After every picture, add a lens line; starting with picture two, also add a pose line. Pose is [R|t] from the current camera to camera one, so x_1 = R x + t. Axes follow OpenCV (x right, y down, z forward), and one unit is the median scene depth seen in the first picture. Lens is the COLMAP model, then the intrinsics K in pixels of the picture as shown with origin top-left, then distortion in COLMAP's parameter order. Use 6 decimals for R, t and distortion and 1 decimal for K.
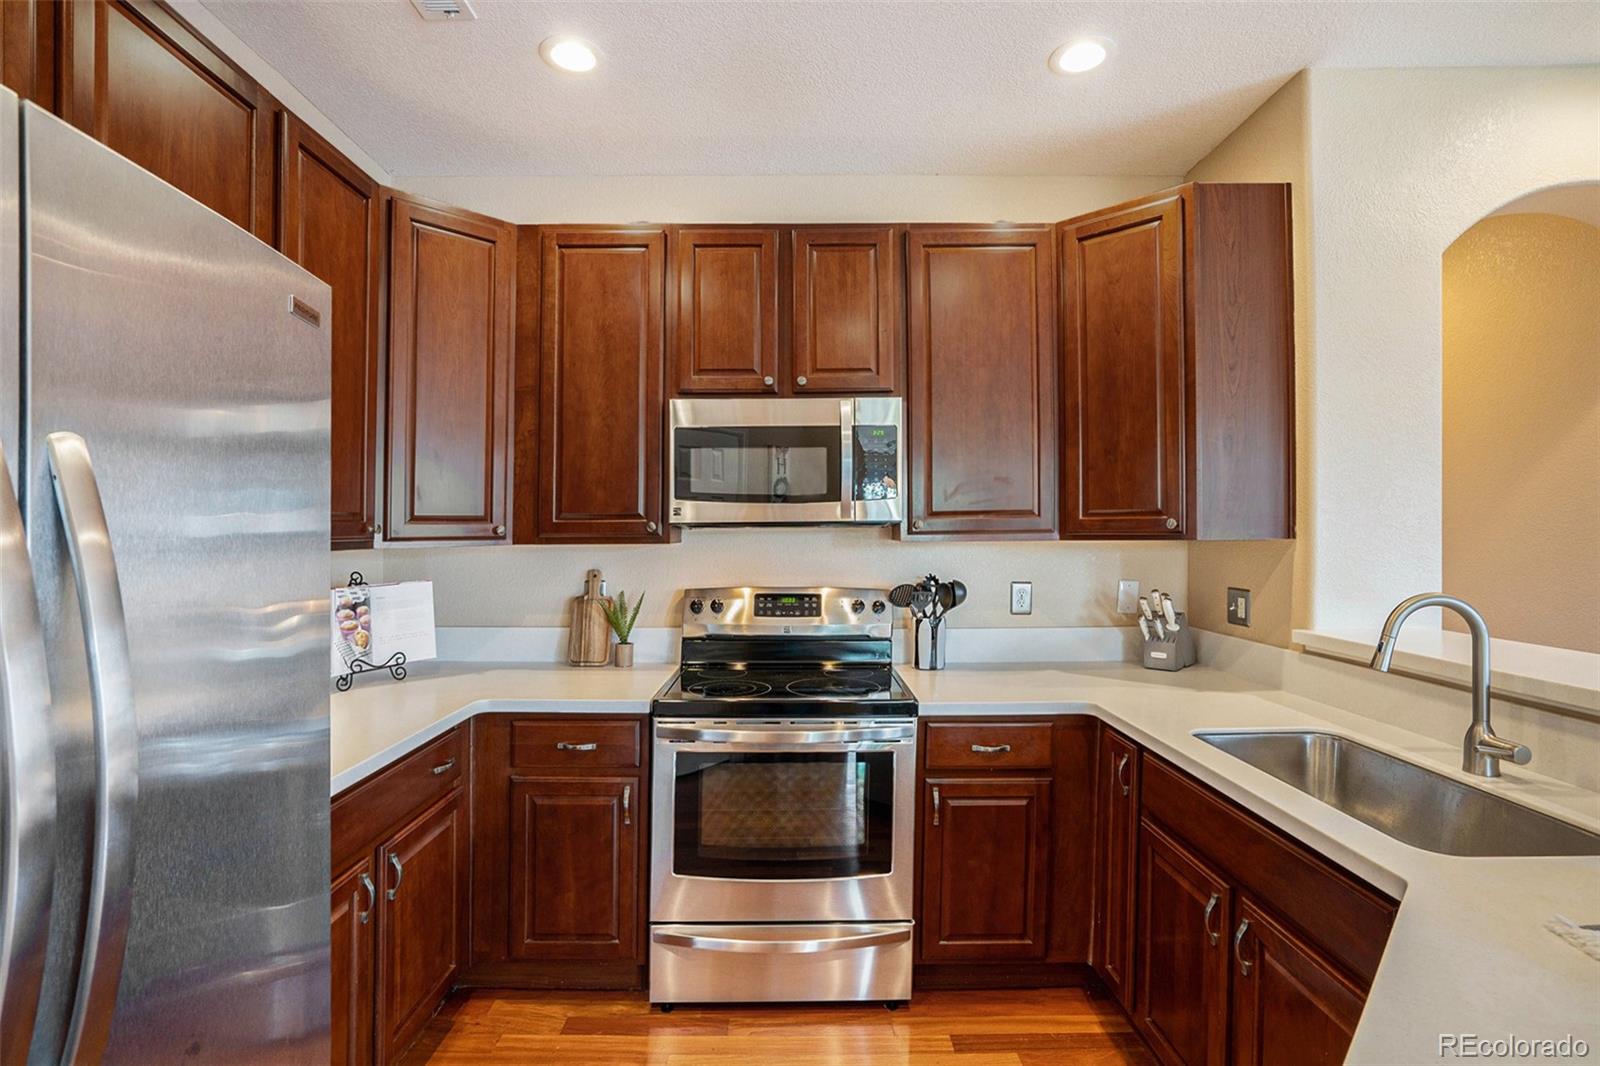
lens RADIAL K [[747.6, 0, 793.1], [0, 747.6, 535.2], [0, 0, 1]] dist [-0.018571, 0.000065]
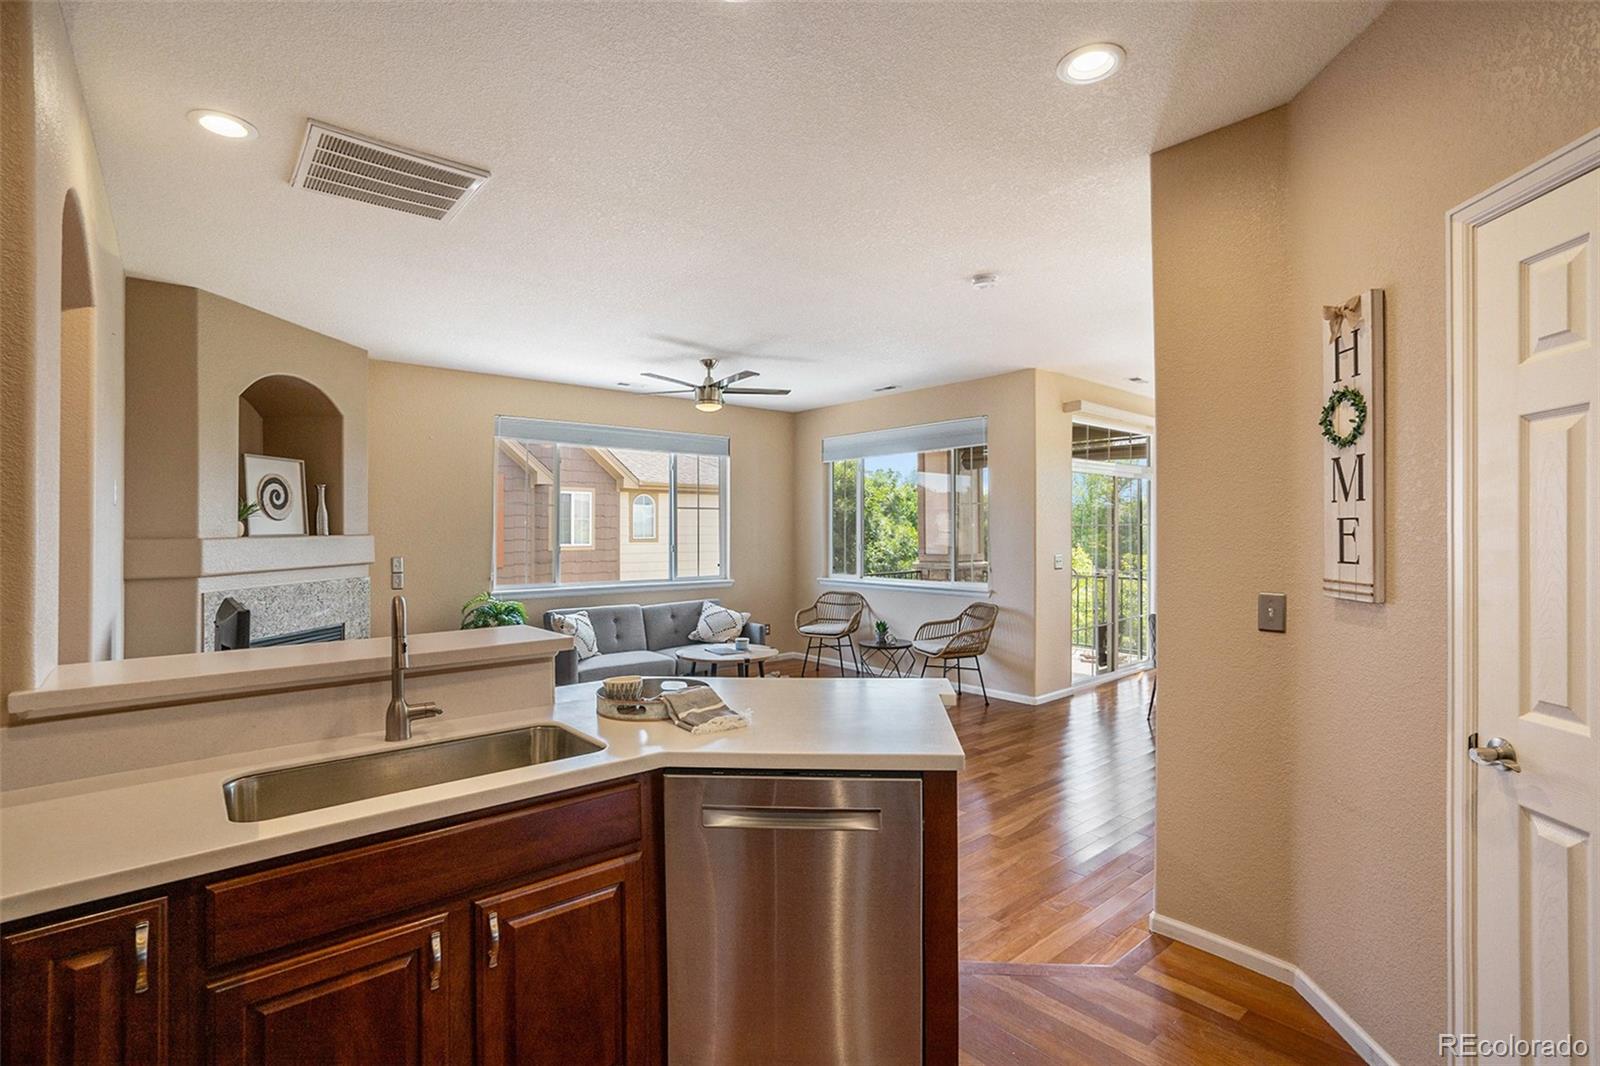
lens RADIAL K [[747.6, 0, 793.1], [0, 747.6, 535.2], [0, 0, 1]] dist [-0.018571, 0.000065]
pose [[-0.649774, 0.006772, 0.760098, -0.269907], [0.012548, 0.999920, 0.001817, -0.009677], [-0.760024, 0.010718, -0.649806, 0.788541]]
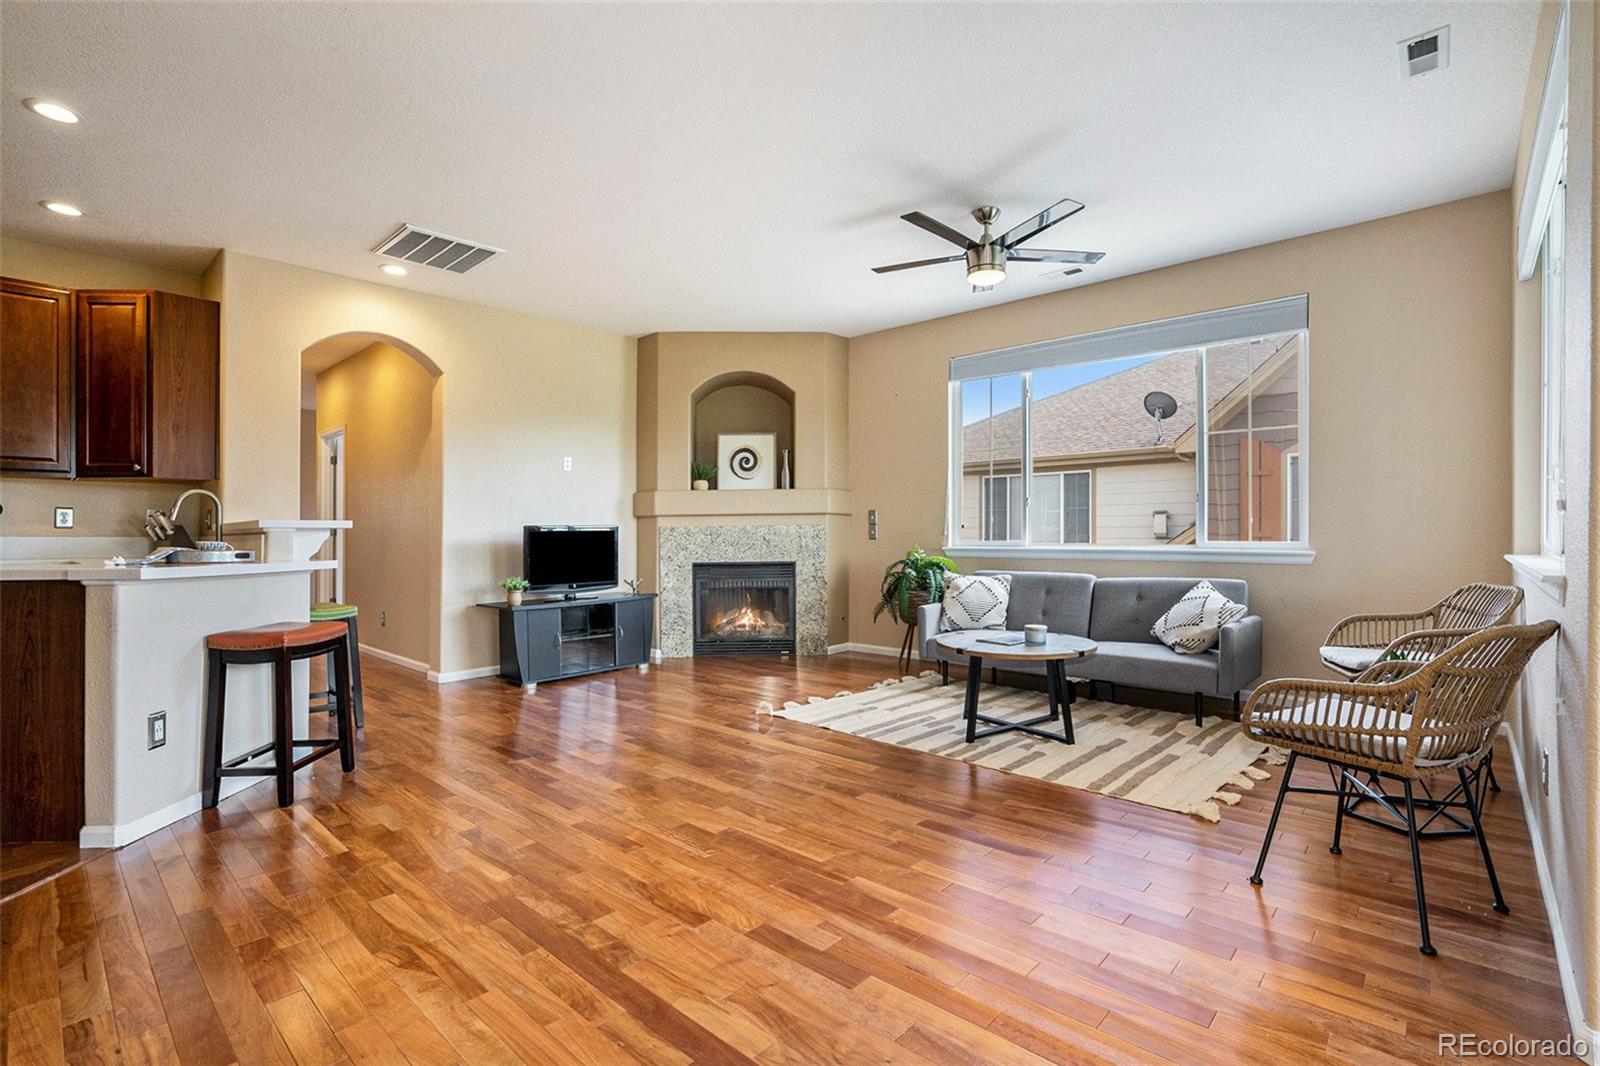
lens RADIAL K [[740.2, 0, 773.7], [0, 740.2, 523.7], [0, 0, 1]] dist [-0.018177, 0.017583]
pose [[0.694406, 0.015438, 0.719418, 0.257282], [0.003382, 0.999689, -0.024717, 0.159439], [-0.719576, 0.019596, 0.694137, -1.310476]]
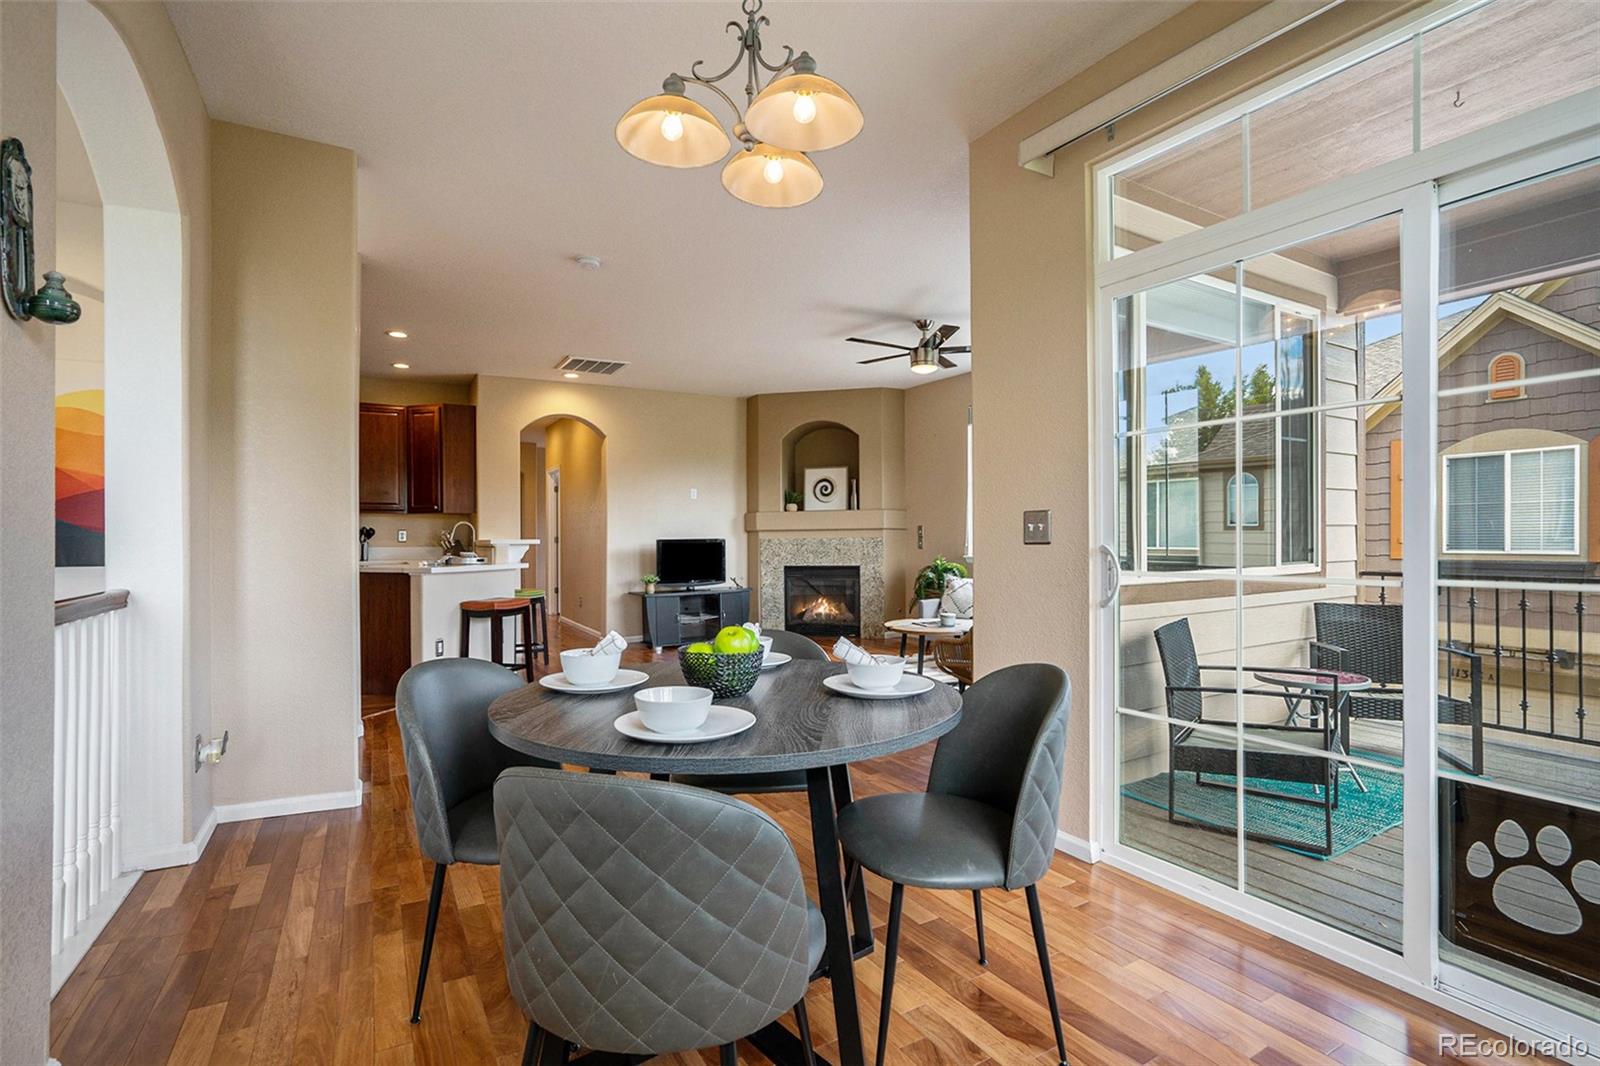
lens RADIAL K [[747.6, 0, 793.1], [0, 747.6, 535.2], [0, 0, 1]] dist [-0.018571, 0.000065]
pose [[0.868472, 0.003491, 0.495727, 0.228789], [0.001618, 0.999950, -0.009877, 0.122812], [-0.495736, 0.009379, 0.868422, -2.342809]]
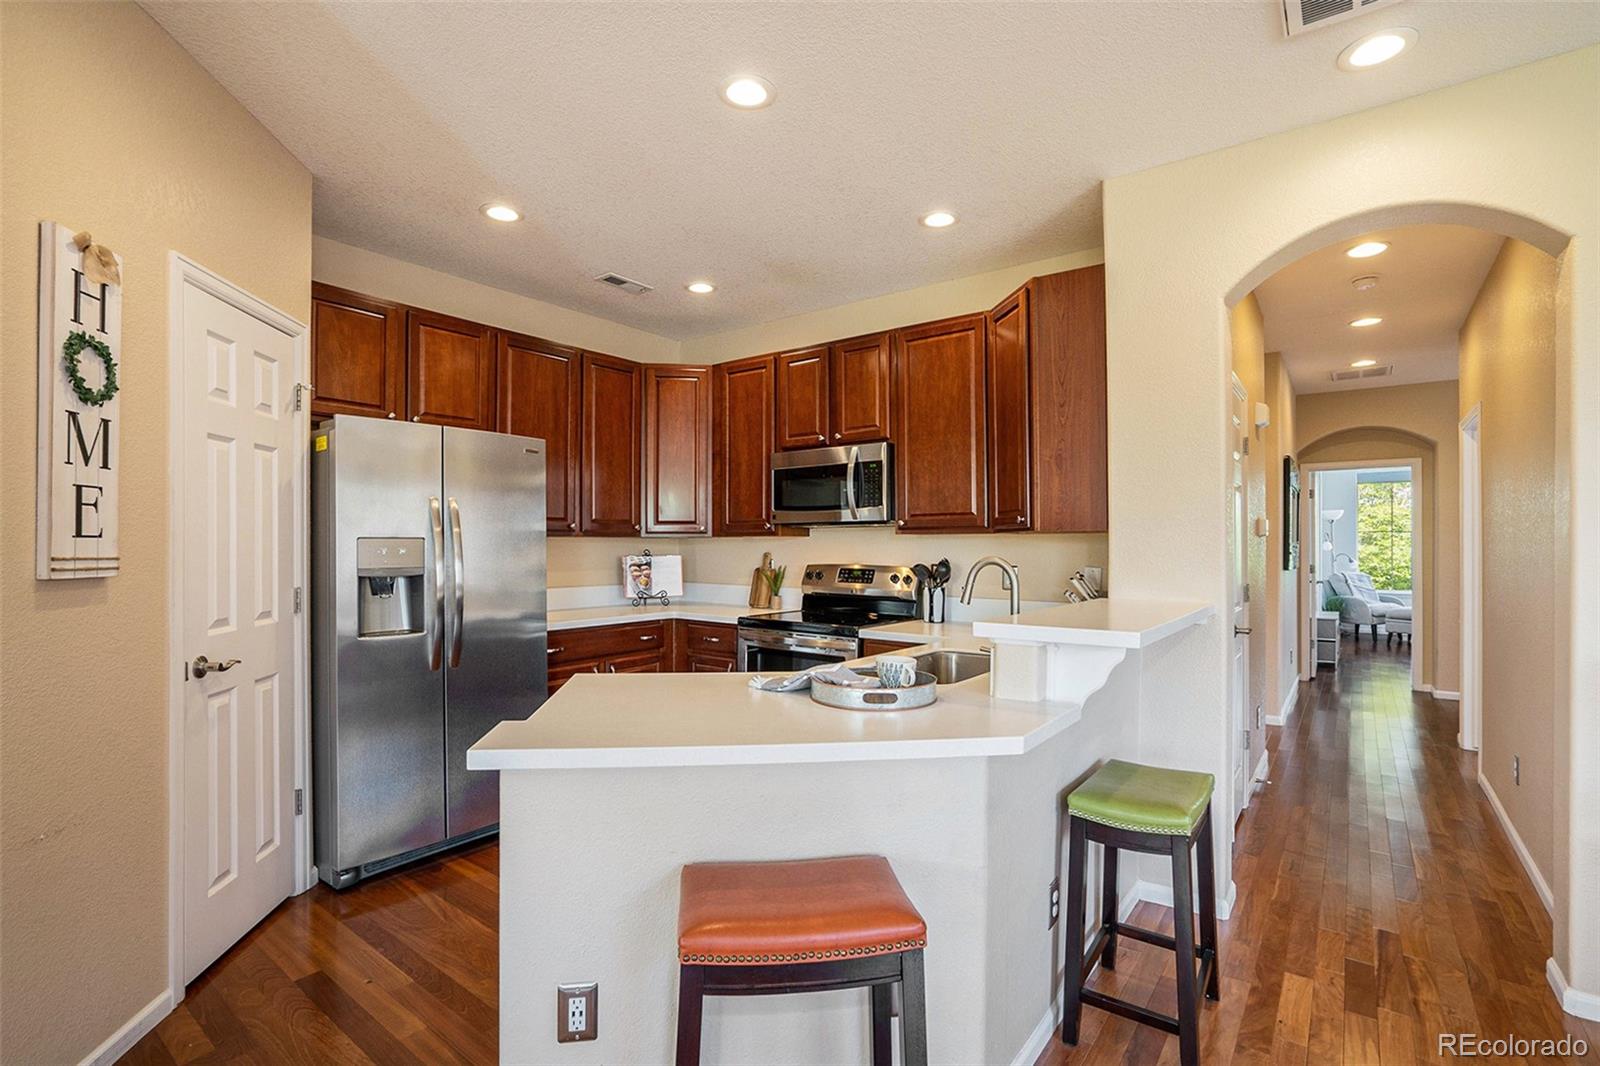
lens RADIAL K [[743.2, 0, 784.4], [0, 743.2, 548.7], [0, 0, 1]] dist [-0.037683, 0.011150]
pose [[0.787976, 0.010510, -0.615616, 0.928968], [-0.009265, 0.999943, 0.005212, 0.032308], [0.615636, 0.001597, 0.788029, -0.354408]]
